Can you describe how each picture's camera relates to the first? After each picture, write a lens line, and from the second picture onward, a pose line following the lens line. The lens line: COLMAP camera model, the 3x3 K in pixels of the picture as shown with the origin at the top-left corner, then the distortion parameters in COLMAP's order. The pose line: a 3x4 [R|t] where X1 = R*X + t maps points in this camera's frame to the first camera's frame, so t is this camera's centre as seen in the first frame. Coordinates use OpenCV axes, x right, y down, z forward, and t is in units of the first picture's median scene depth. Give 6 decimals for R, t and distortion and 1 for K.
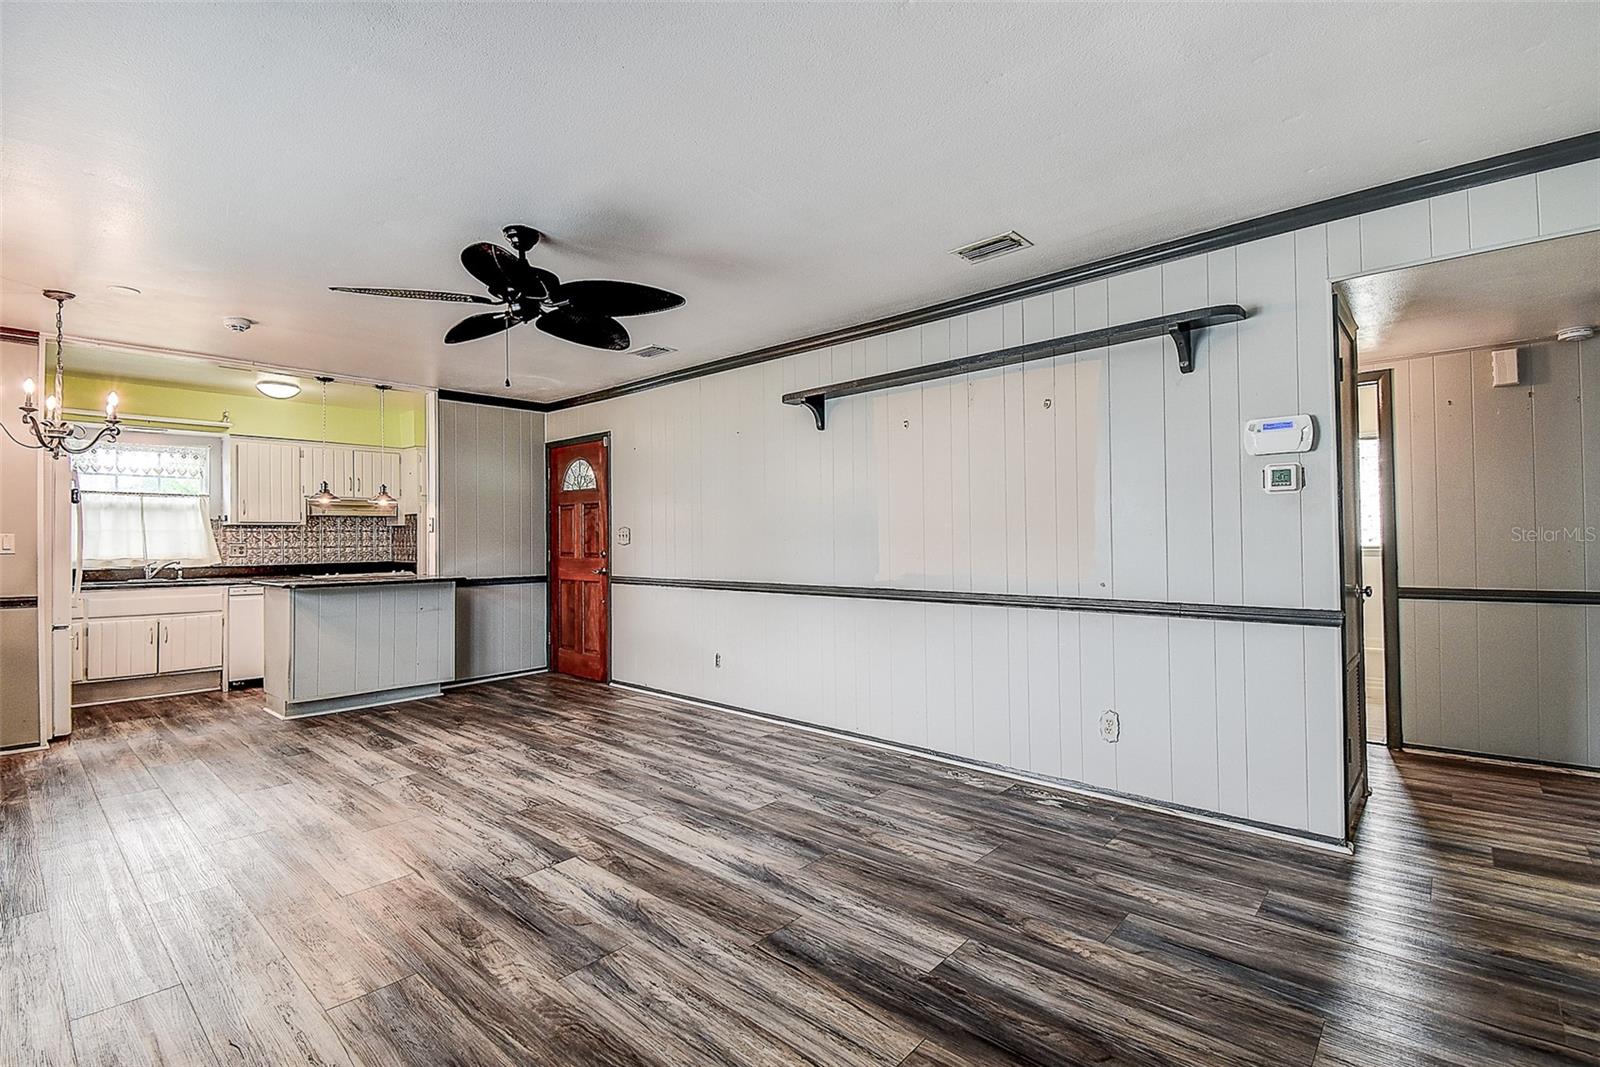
lens RADIAL K [[725.7, 0, 800.4], [0, 725.7, 534.0], [0, 0, 1]] dist [0.015936, -0.017549]
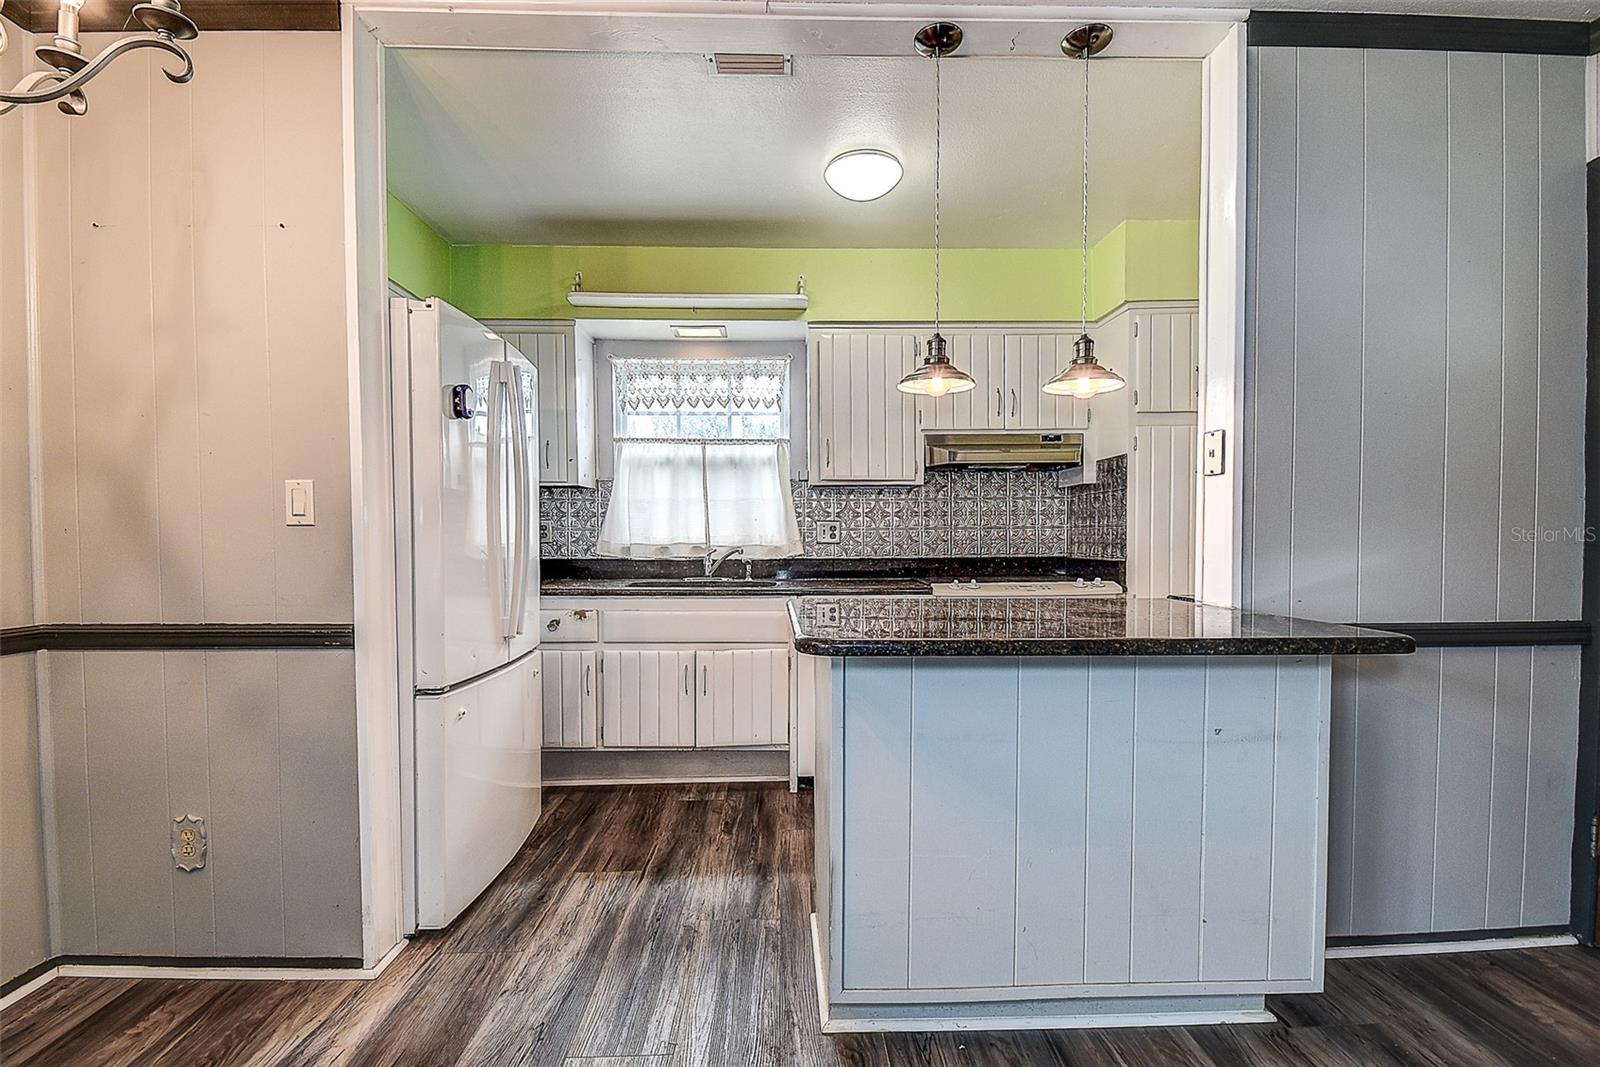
lens RADIAL K [[725.7, 0, 805.2], [0, 725.7, 554.6], [0, 0, 1]] dist [0.015936, -0.017549]
pose [[0.690894, 0.023054, -0.722589, -0.380962], [0.004108, 0.999350, 0.035812, 0.020387], [0.722945, -0.027710, 0.690350, 0.611330]]
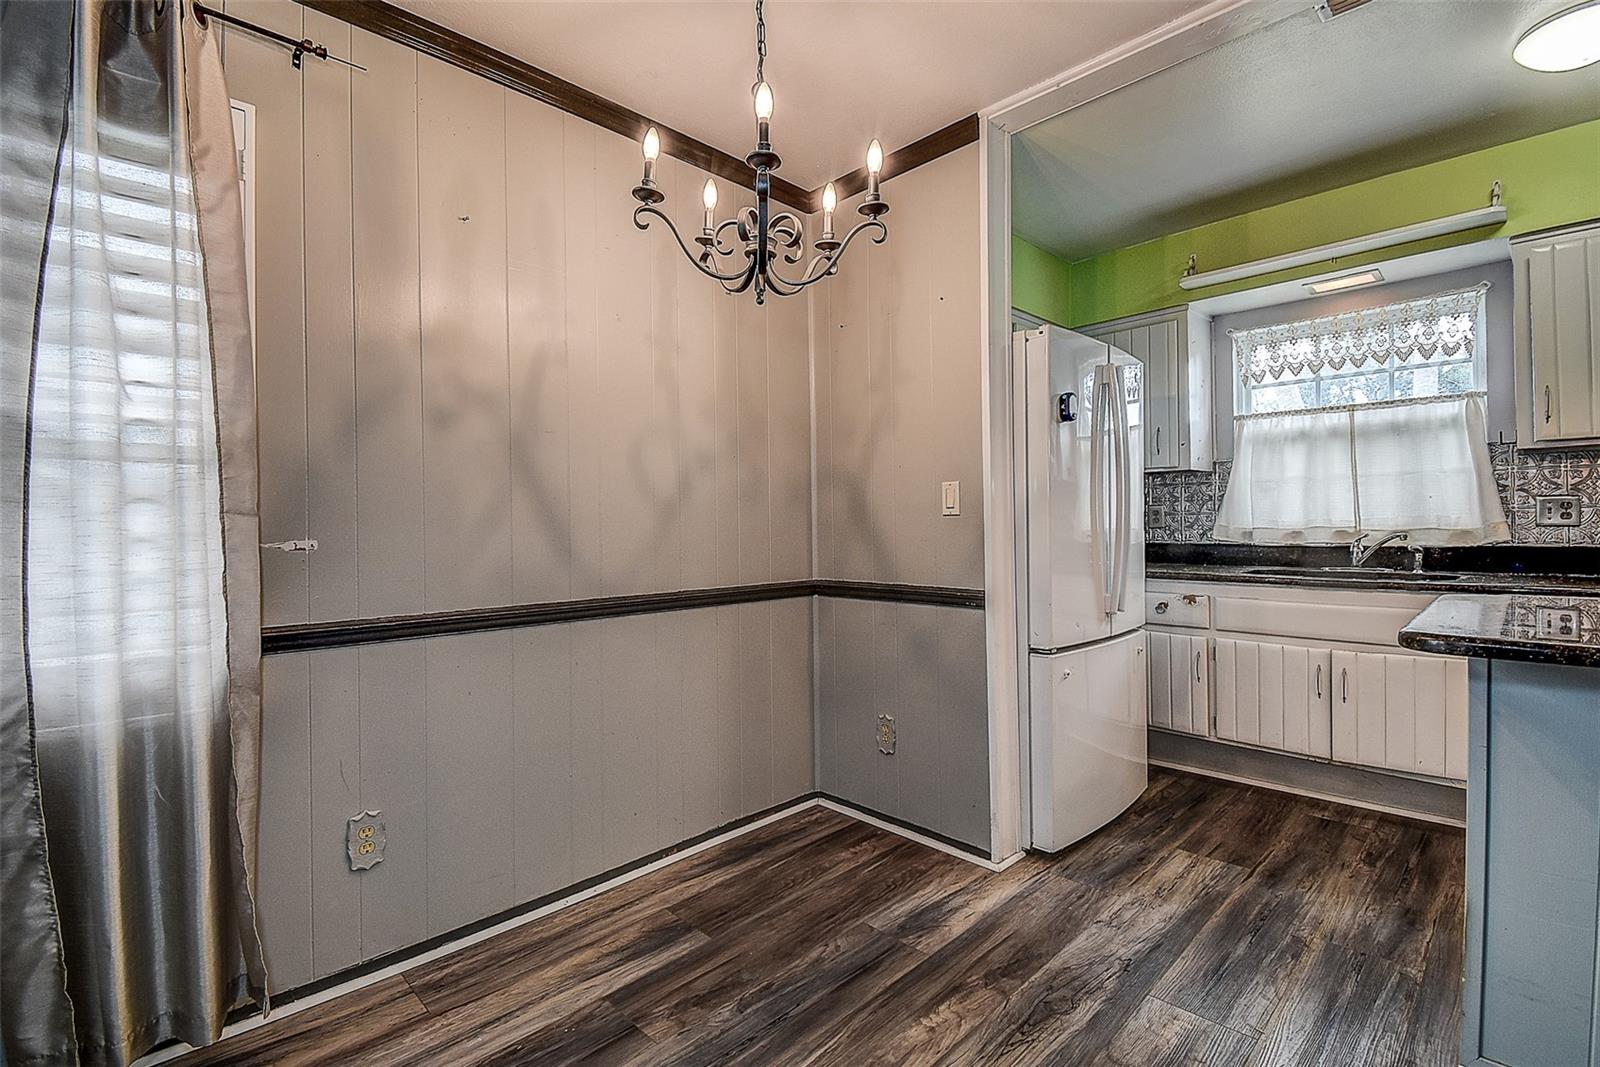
lens RADIAL K [[725.7, 0, 792.6], [0, 725.7, 528.9], [0, 0, 1]] dist [0.015936, -0.017549]
pose [[-0.073597, 0.009497, -0.997243, -0.330985], [0.022265, 0.999721, 0.007878, 0.020795], [0.997040, -0.021624, -0.073788, 0.609996]]
